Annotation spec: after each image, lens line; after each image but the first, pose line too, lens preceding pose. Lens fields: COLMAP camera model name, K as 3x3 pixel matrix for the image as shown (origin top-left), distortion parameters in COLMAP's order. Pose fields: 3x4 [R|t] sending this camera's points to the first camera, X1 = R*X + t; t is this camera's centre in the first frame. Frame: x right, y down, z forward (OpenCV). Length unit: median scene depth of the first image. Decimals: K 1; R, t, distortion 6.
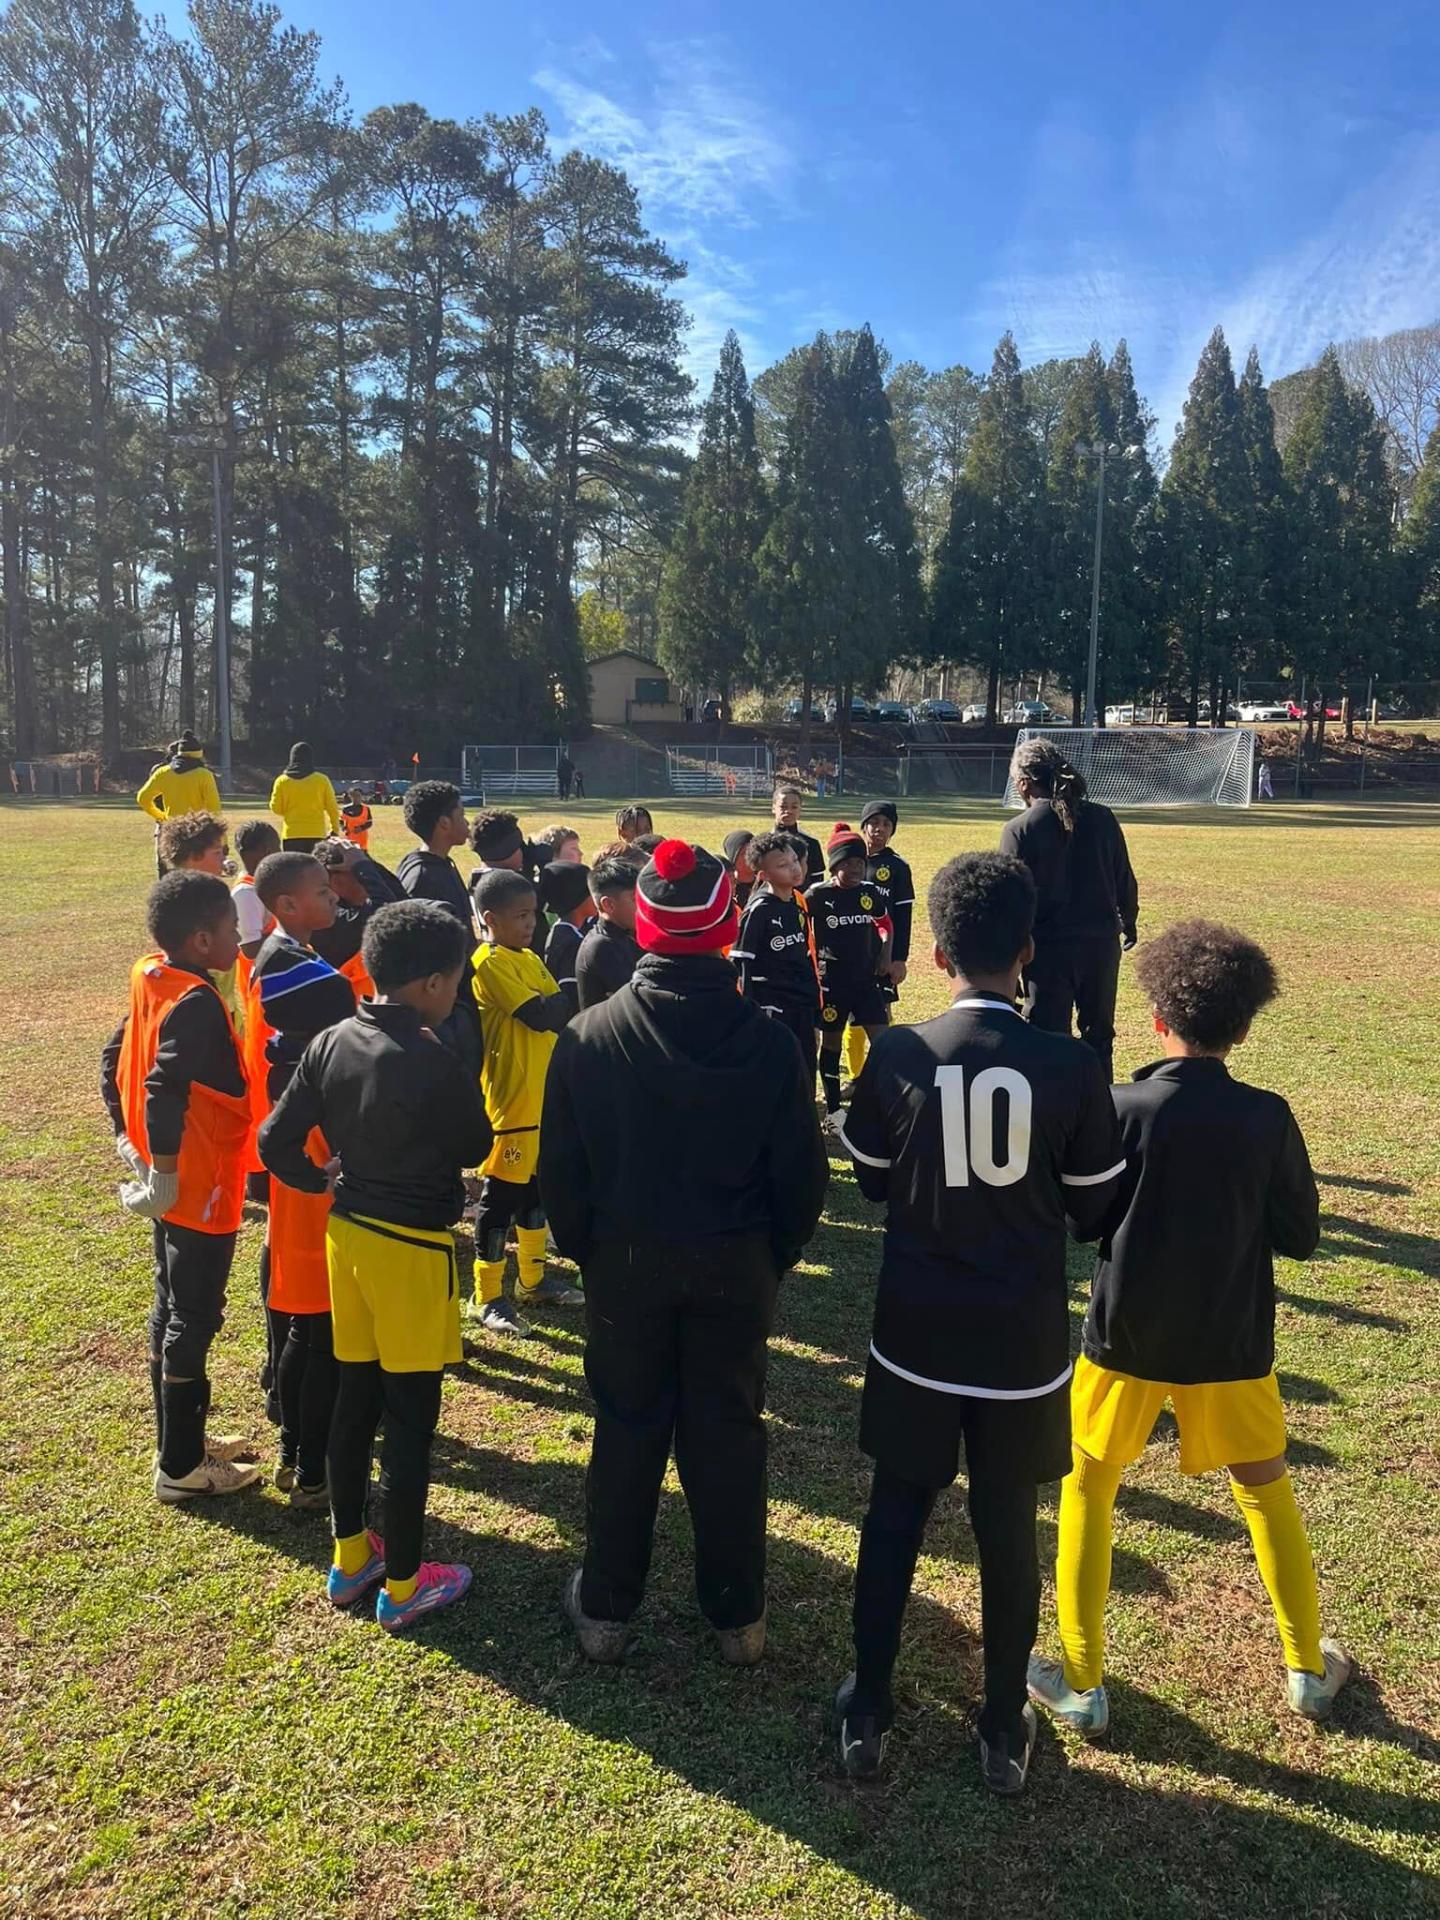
lens RADIAL K [[1523.8, 0, 720.0], [0, 1523.8, 960.0], [0, 0, 1]] dist [0.038508, 0.000502]
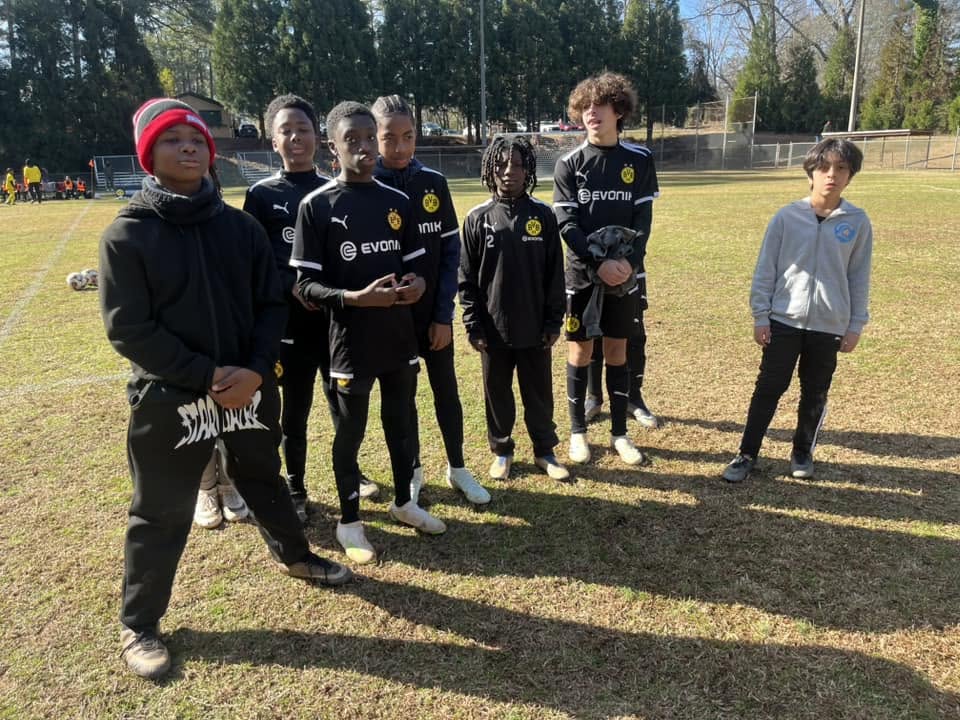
lens RADIAL K [[761.9, 0, 480.0], [0, 761.9, 360.0], [0, 0, 1]] dist [0.038508, 0.000502]
pose [[0.958469, -0.102442, 0.266164, -0.021397], [0.067483, 0.988223, 0.137340, -0.019989], [-0.277099, -0.113675, 0.954094, 0.138787]]
